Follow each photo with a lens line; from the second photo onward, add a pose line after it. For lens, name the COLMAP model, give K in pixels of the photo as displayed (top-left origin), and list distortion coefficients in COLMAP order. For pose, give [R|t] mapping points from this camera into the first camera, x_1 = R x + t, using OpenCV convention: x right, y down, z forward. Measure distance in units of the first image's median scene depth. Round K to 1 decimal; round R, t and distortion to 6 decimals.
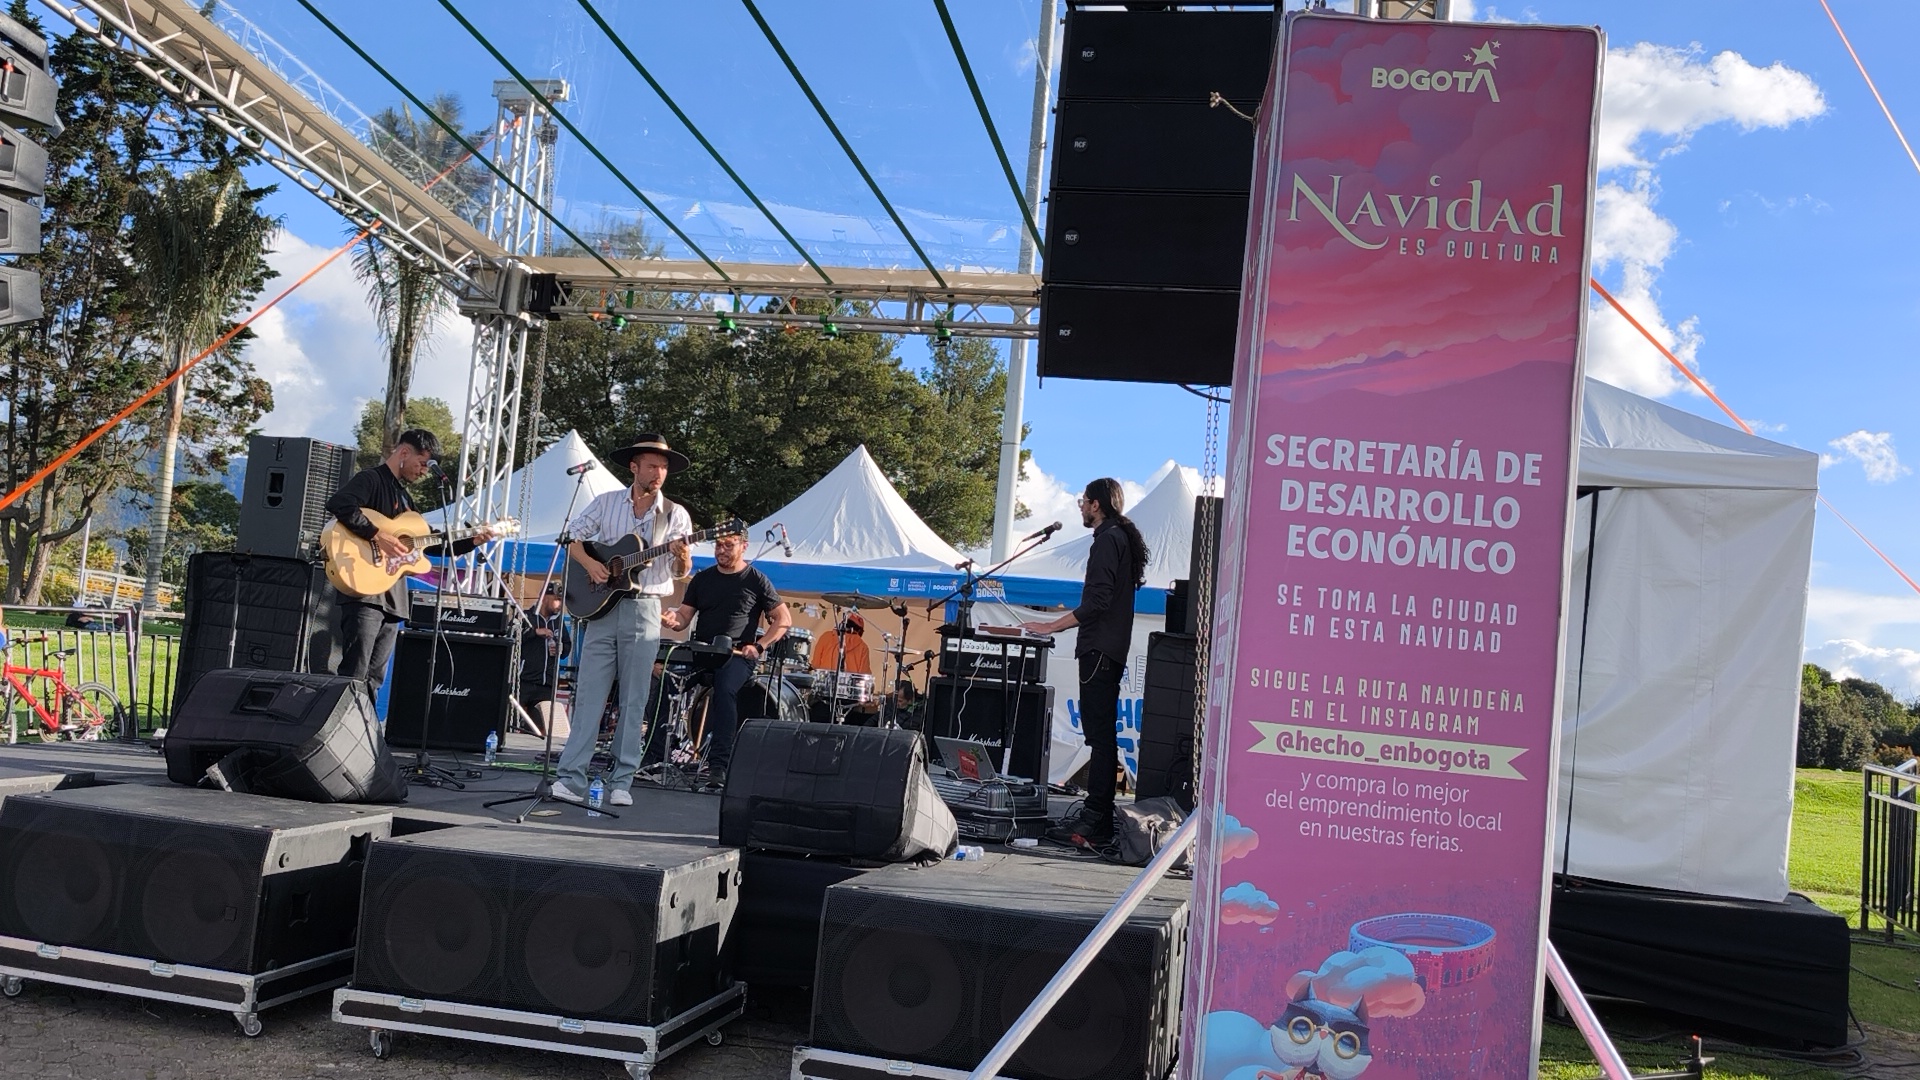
lens RADIAL K [[1680.5, 0, 960.0], [0, 1680.5, 540.0], [0, 0, 1]] dist [-0.001669, -0.003708]
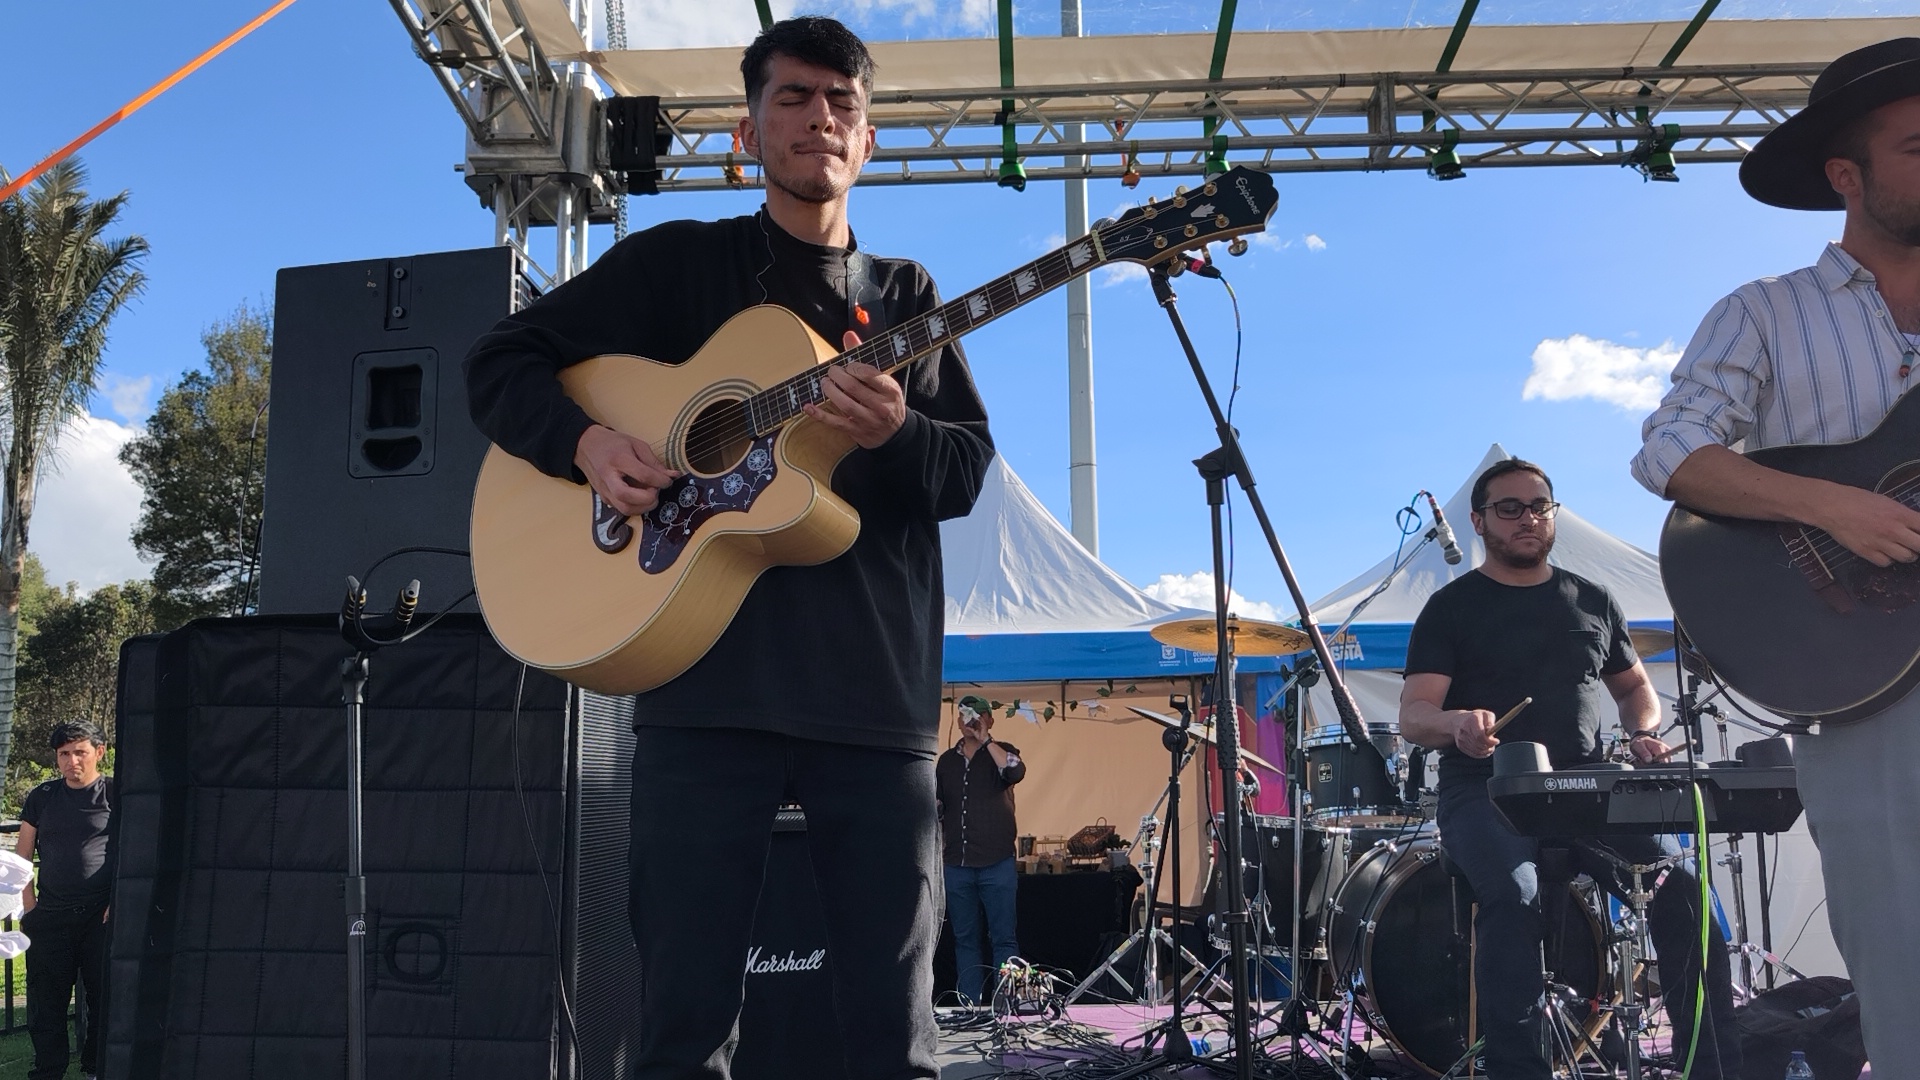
lens RADIAL K [[1680.5, 0, 960.0], [0, 1680.5, 540.0], [0, 0, 1]] dist [-0.001669, -0.003708]
pose [[0.974064, -0.071287, 0.214750, -0.271606], [0.084977, 0.994853, -0.055192, 0.014567], [-0.209711, 0.072009, 0.975108, 0.486457]]
